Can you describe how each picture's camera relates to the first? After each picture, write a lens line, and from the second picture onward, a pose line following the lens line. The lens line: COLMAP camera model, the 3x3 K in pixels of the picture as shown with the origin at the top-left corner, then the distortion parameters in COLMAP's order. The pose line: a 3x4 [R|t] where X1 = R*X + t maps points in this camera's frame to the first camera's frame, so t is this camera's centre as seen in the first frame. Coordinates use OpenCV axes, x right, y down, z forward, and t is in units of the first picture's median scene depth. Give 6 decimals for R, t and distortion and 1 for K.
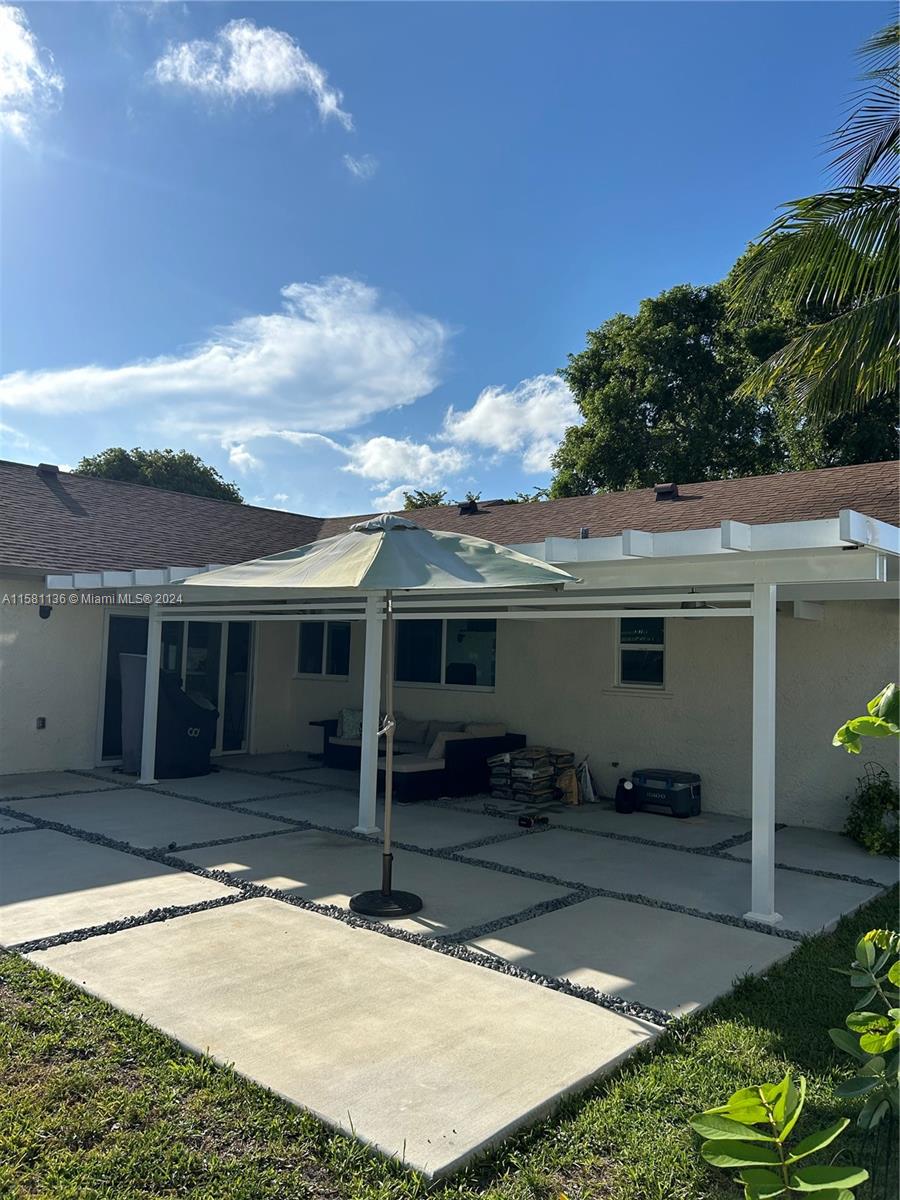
lens RADIAL K [[915.4, 0, 451.0], [0, 915.4, 598.6], [0, 0, 1]] dist [0.075403, -0.080190]
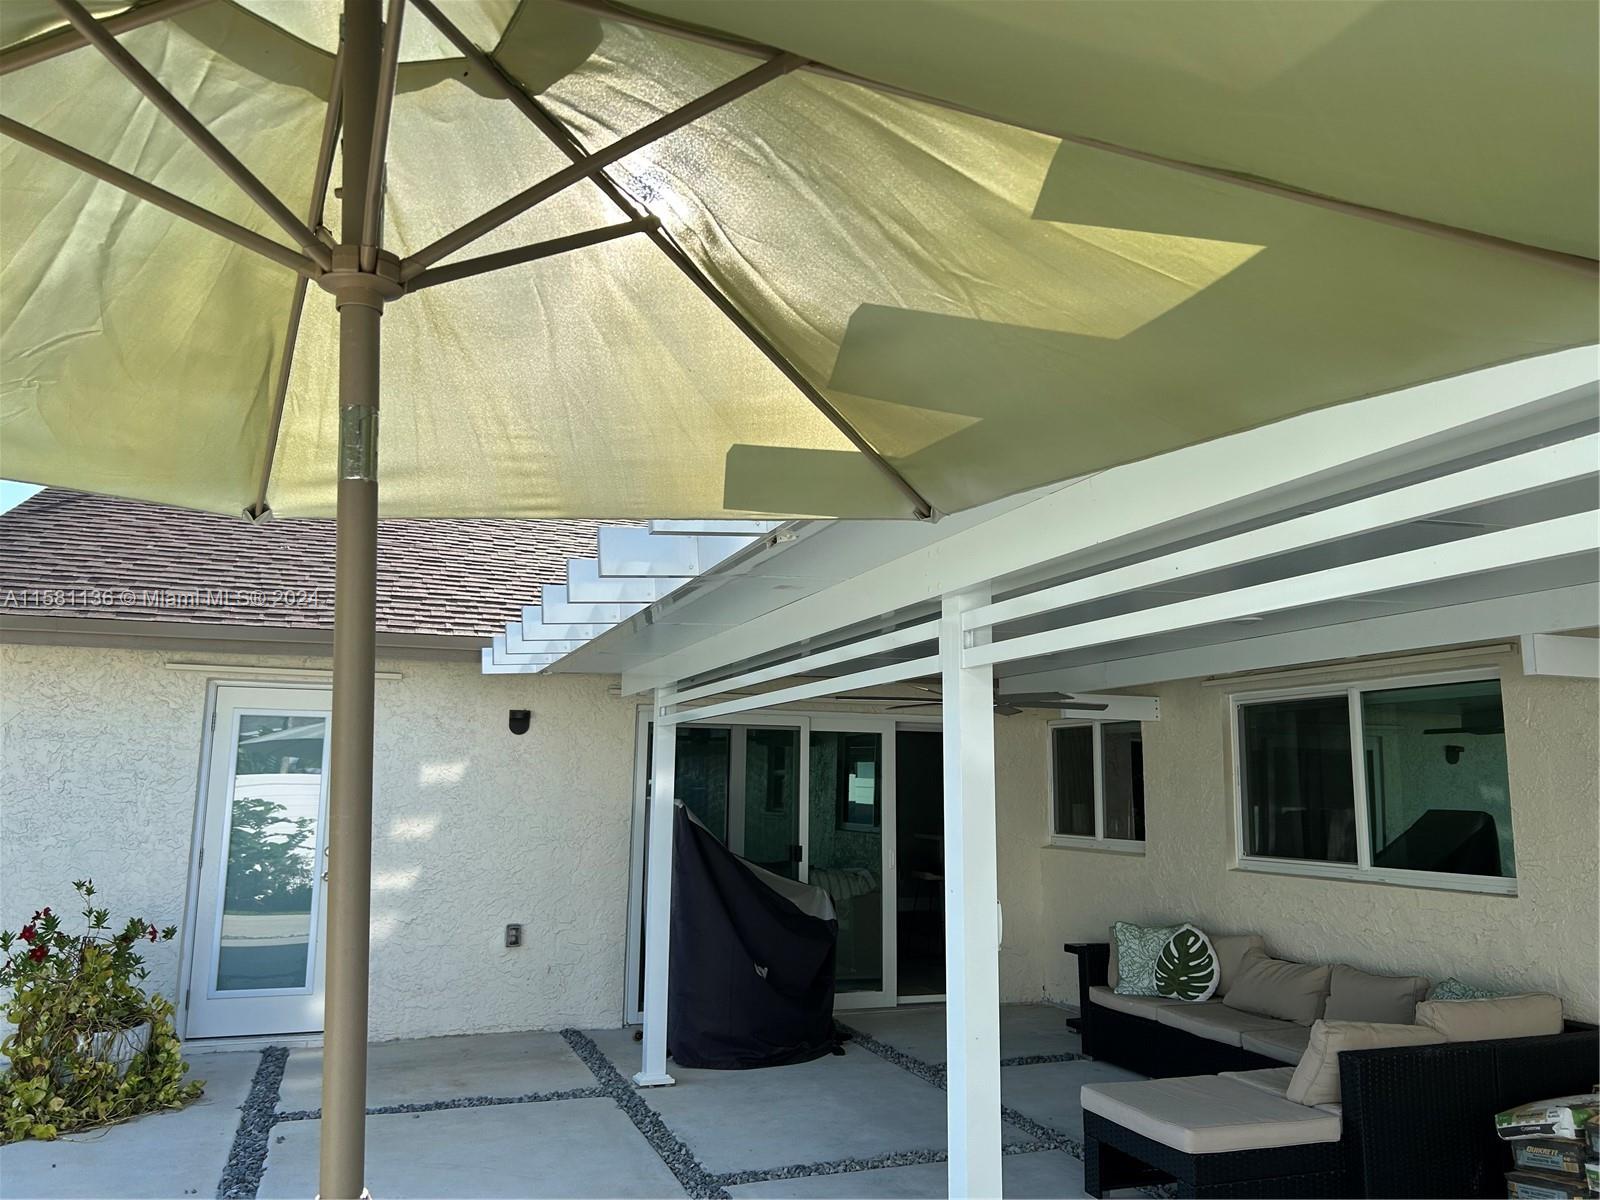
lens RADIAL K [[1220.6, 0, 799.3], [0, 1220.6, 601.9], [0, 0, 1]] dist [0.075403, -0.080190]
pose [[0.870461, -0.093103, -0.483352, 0.052855], [0.044164, 0.992761, -0.111691, 0.032886], [0.490251, 0.075875, 0.868272, 0.472750]]
